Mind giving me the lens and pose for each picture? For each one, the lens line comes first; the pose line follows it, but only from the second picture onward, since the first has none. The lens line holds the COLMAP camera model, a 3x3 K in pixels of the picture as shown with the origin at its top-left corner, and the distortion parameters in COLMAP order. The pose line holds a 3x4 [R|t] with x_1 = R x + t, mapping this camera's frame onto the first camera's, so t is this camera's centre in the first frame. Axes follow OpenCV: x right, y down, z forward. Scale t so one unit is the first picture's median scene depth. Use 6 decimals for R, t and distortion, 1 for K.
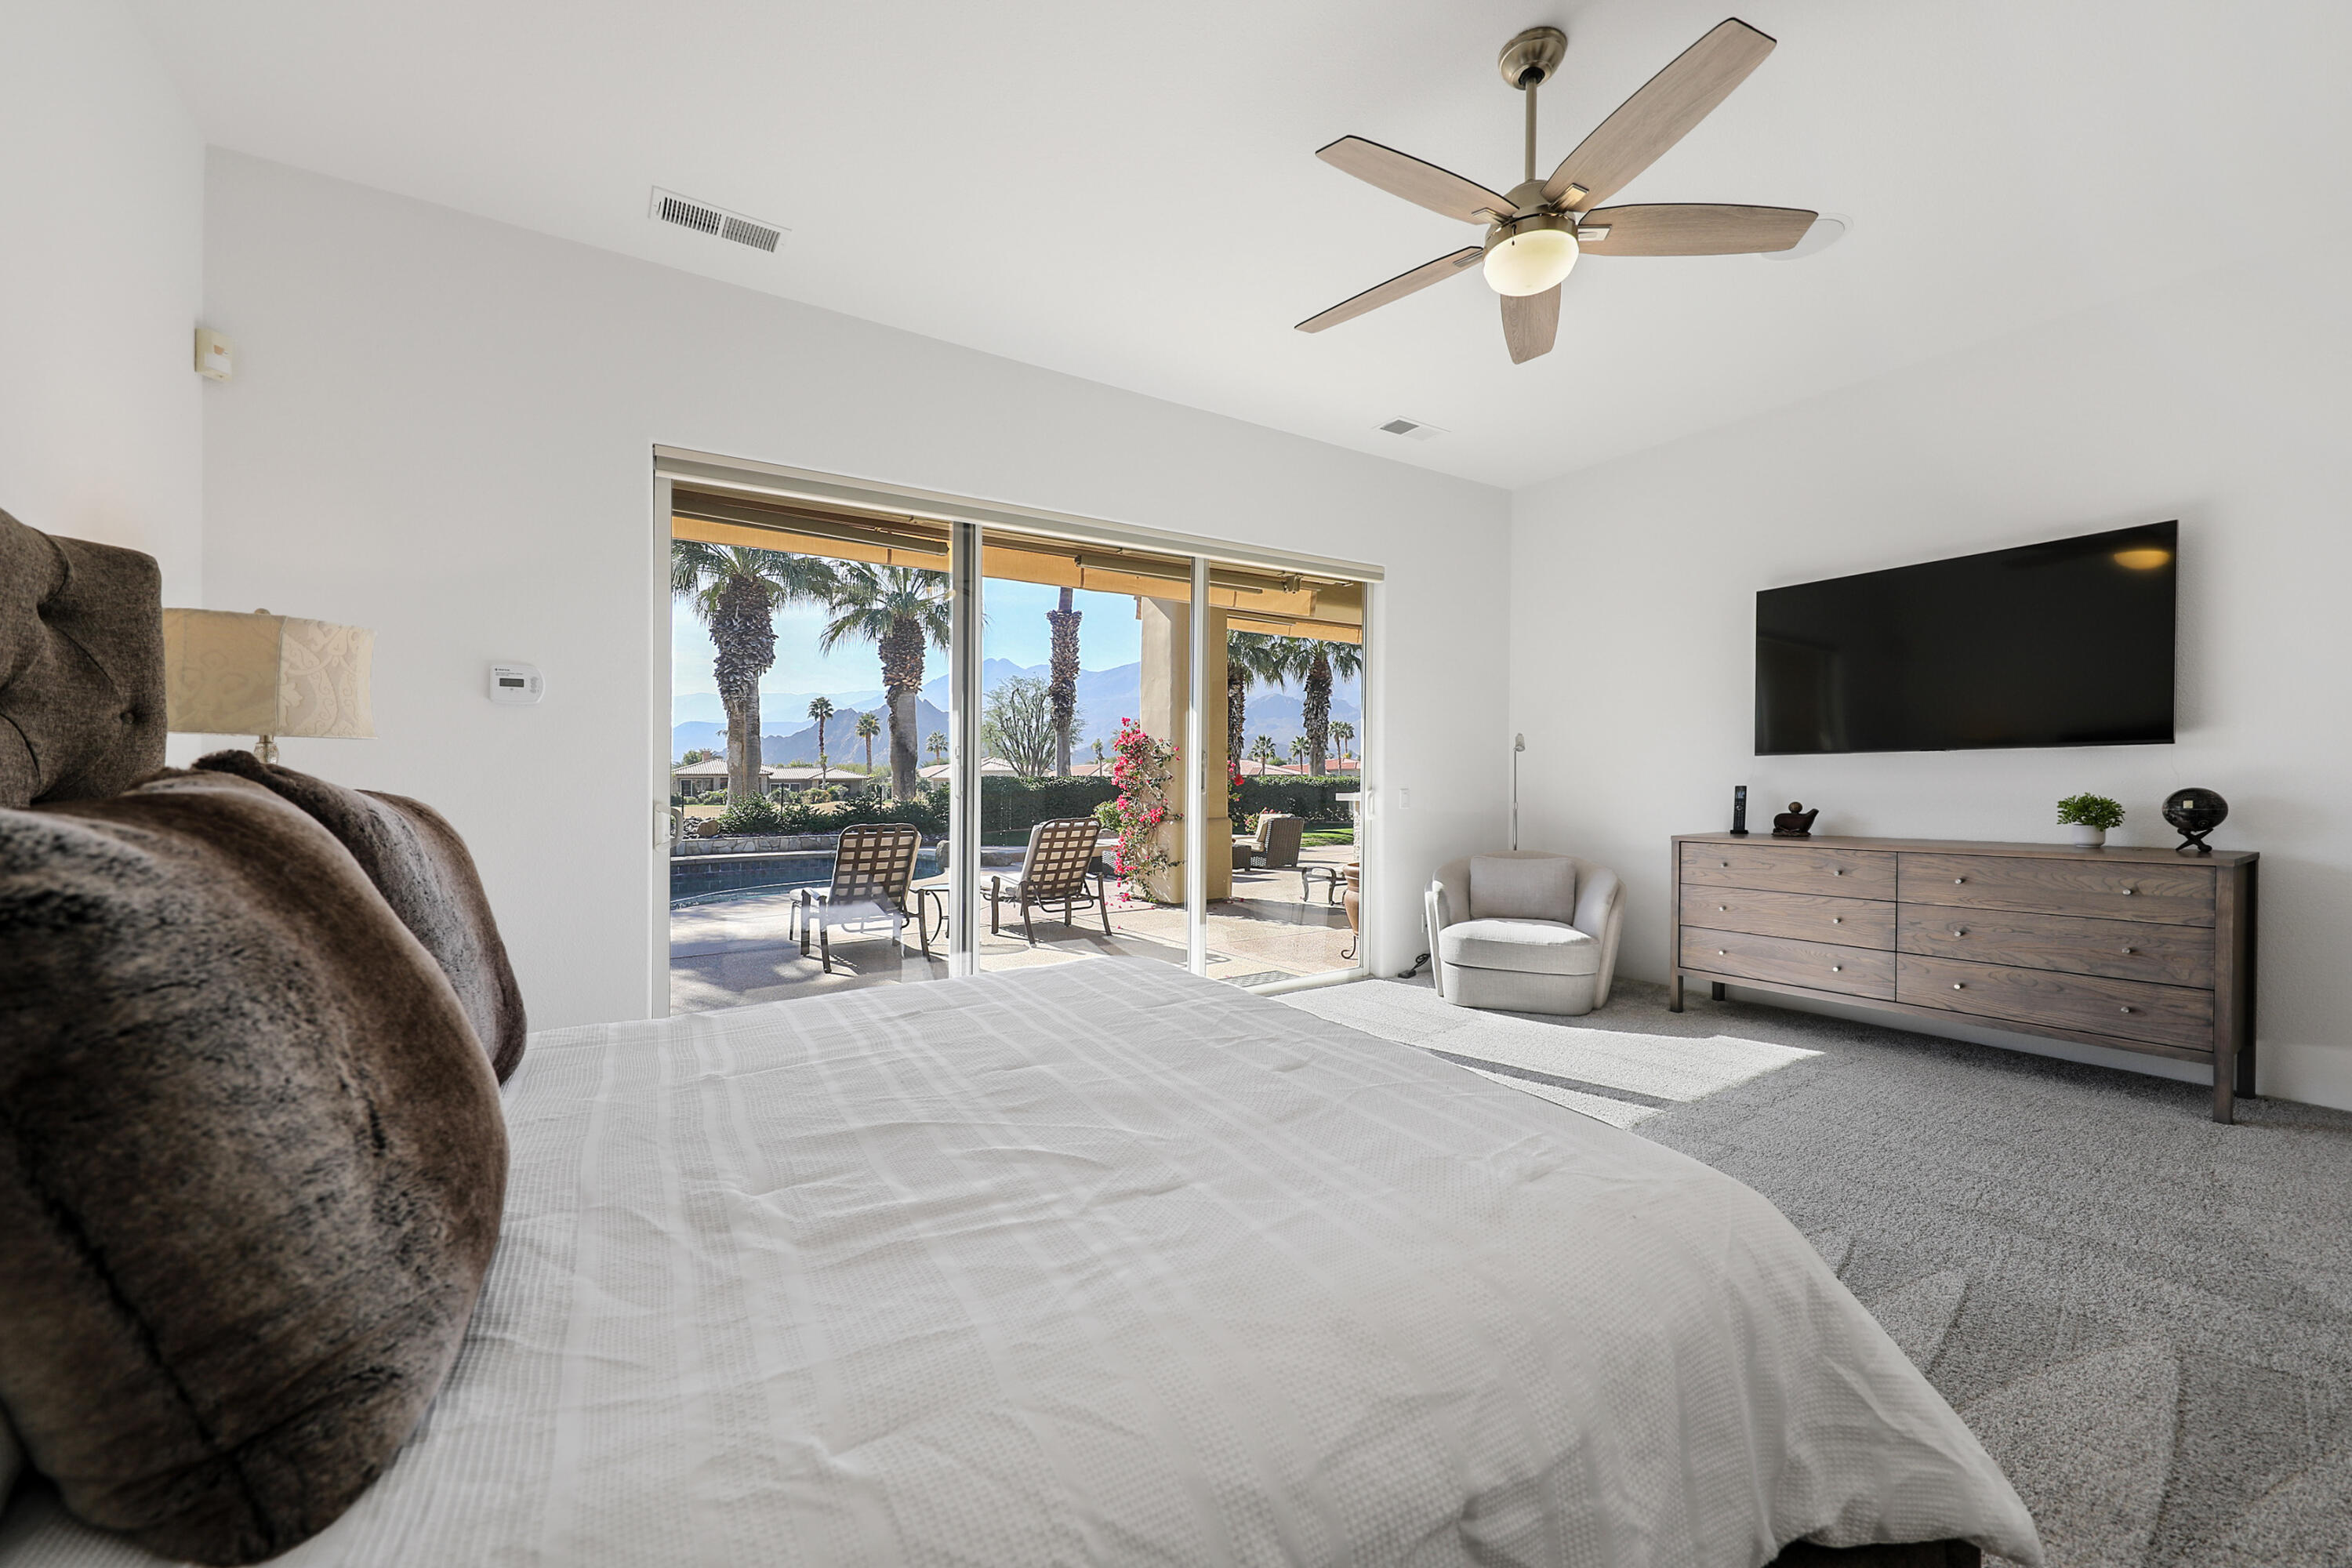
lens RADIAL K [[946.8, 0, 1176.0], [0, 946.8, 784.0], [0, 0, 1]] dist [-0.000087, -0.000008]
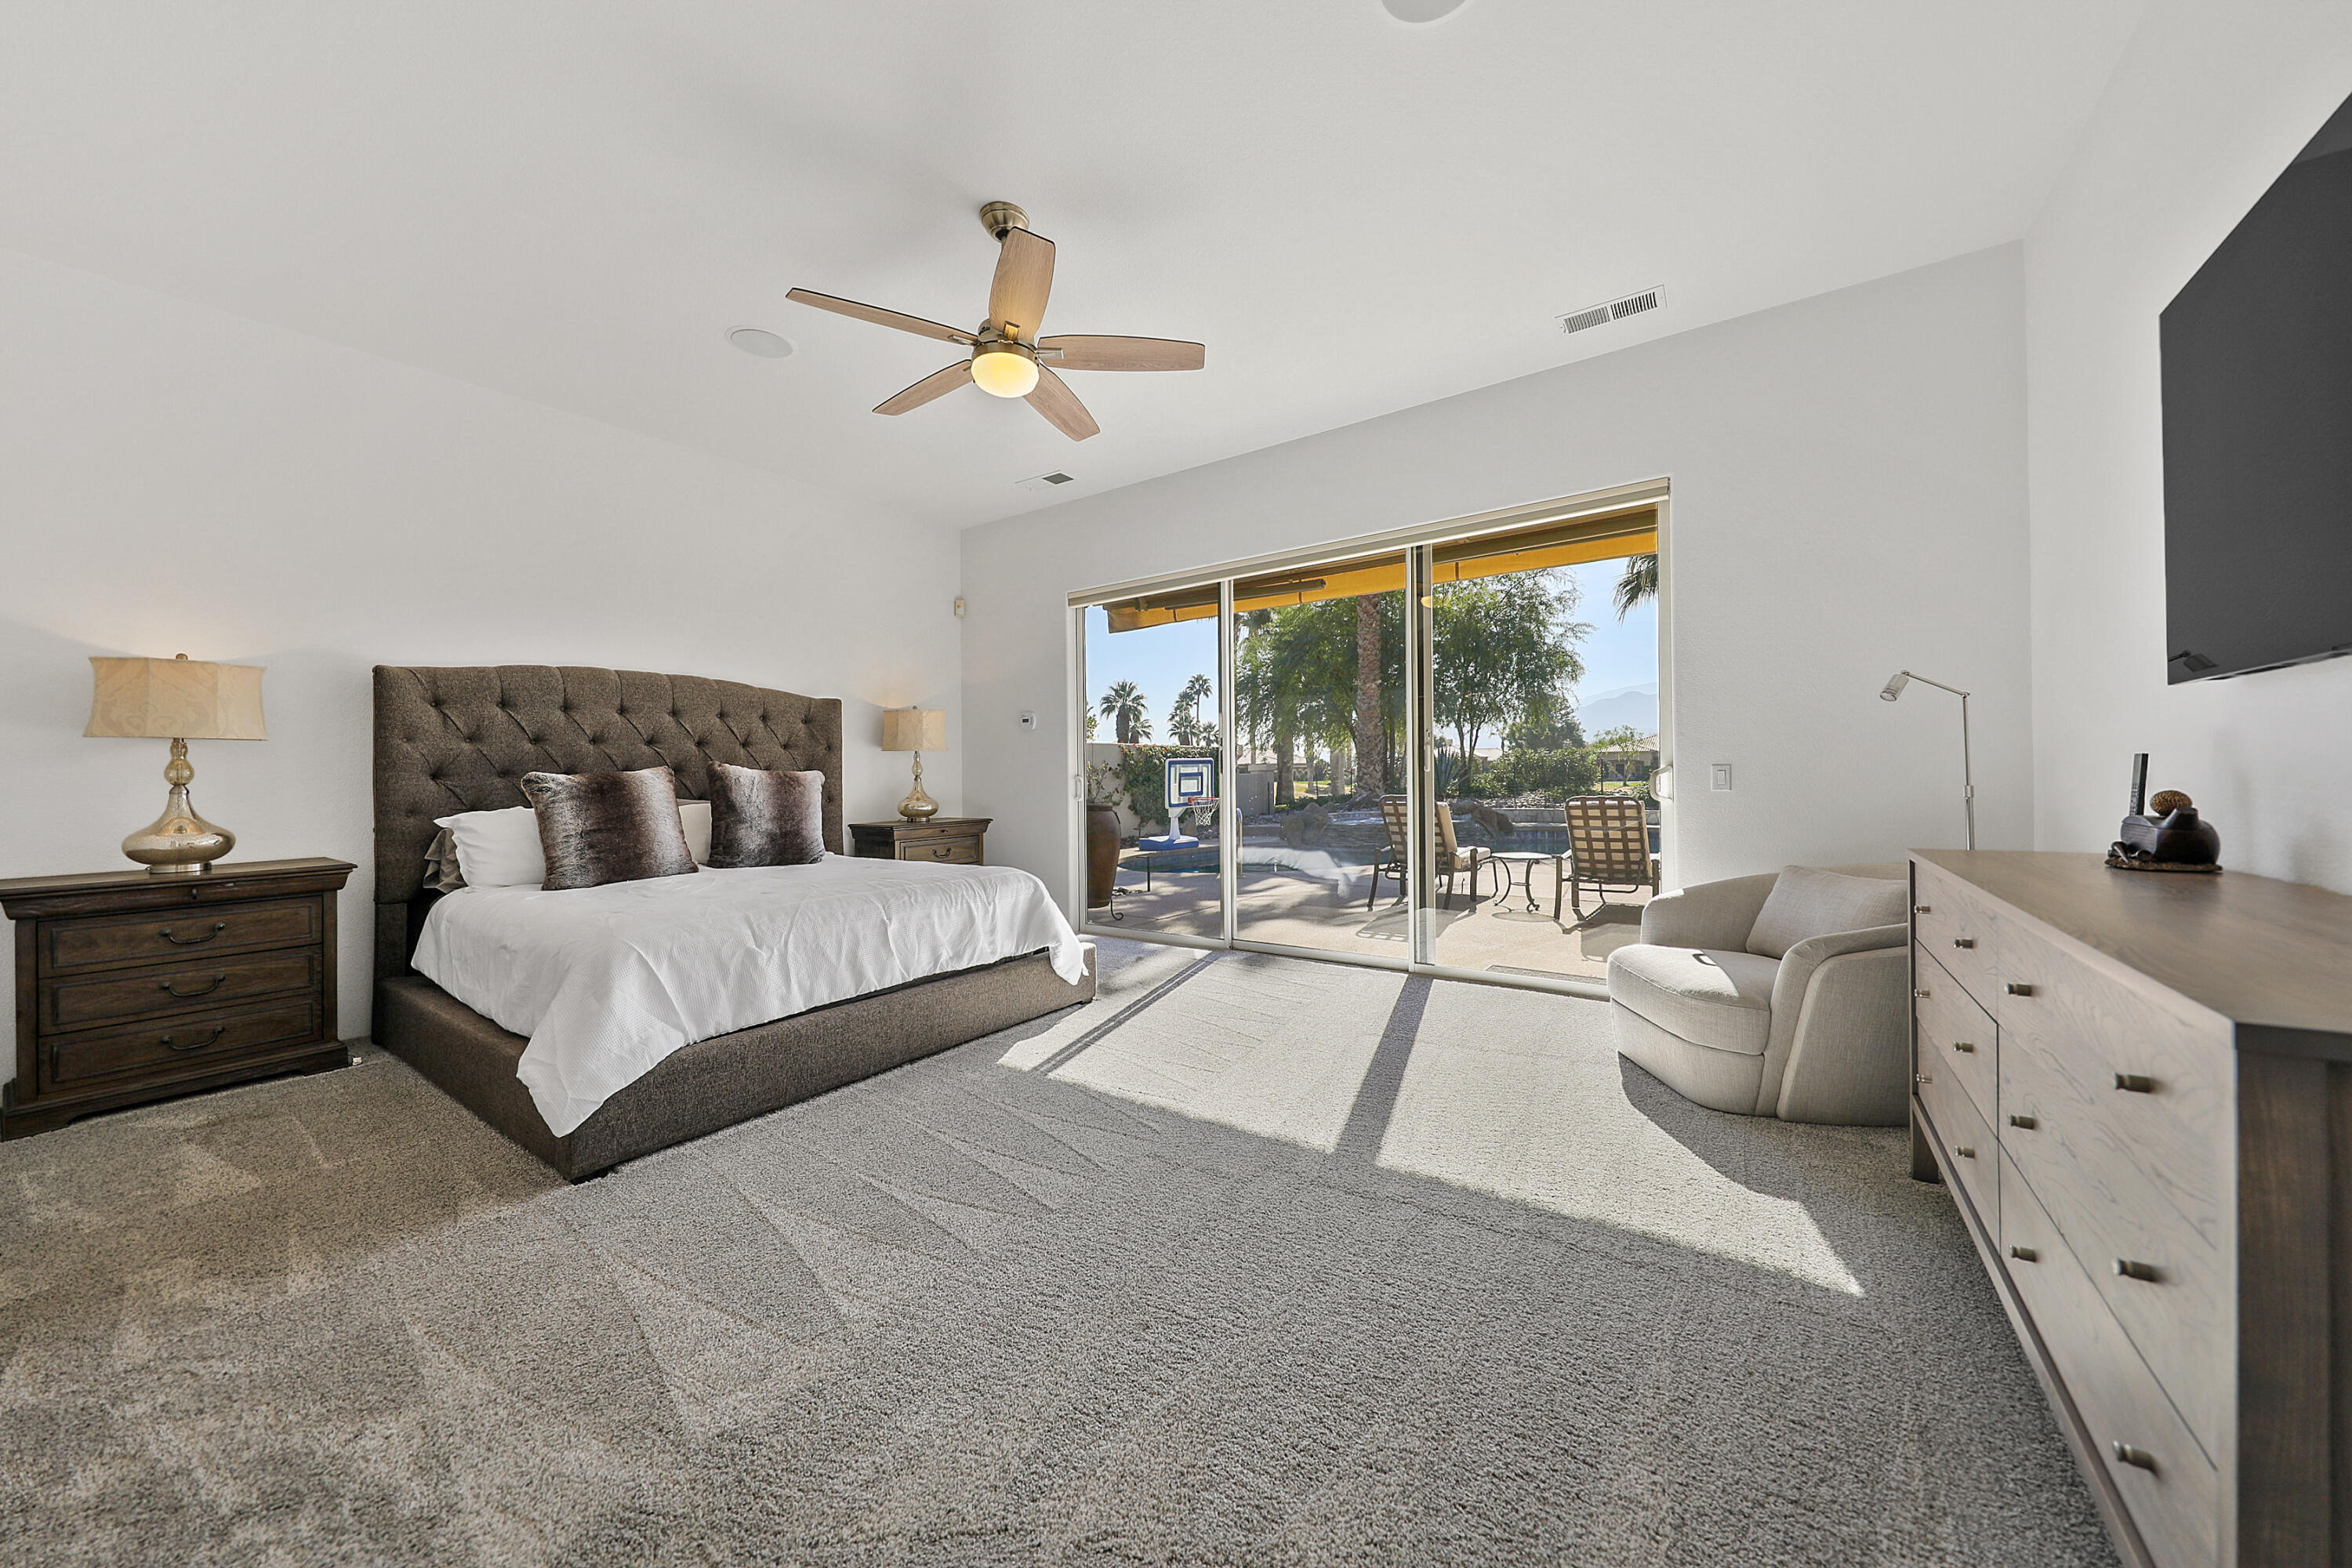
lens RADIAL K [[810.2, 0, 1176.0], [0, 810.2, 784.0], [0, 0, 1]] dist [0.000256, -0.000004]
pose [[0.357721, 0.010783, -0.933766, 0.863101], [0.009442, 0.999840, 0.015163, 0.007801], [0.933781, -0.014240, 0.357562, 0.486255]]
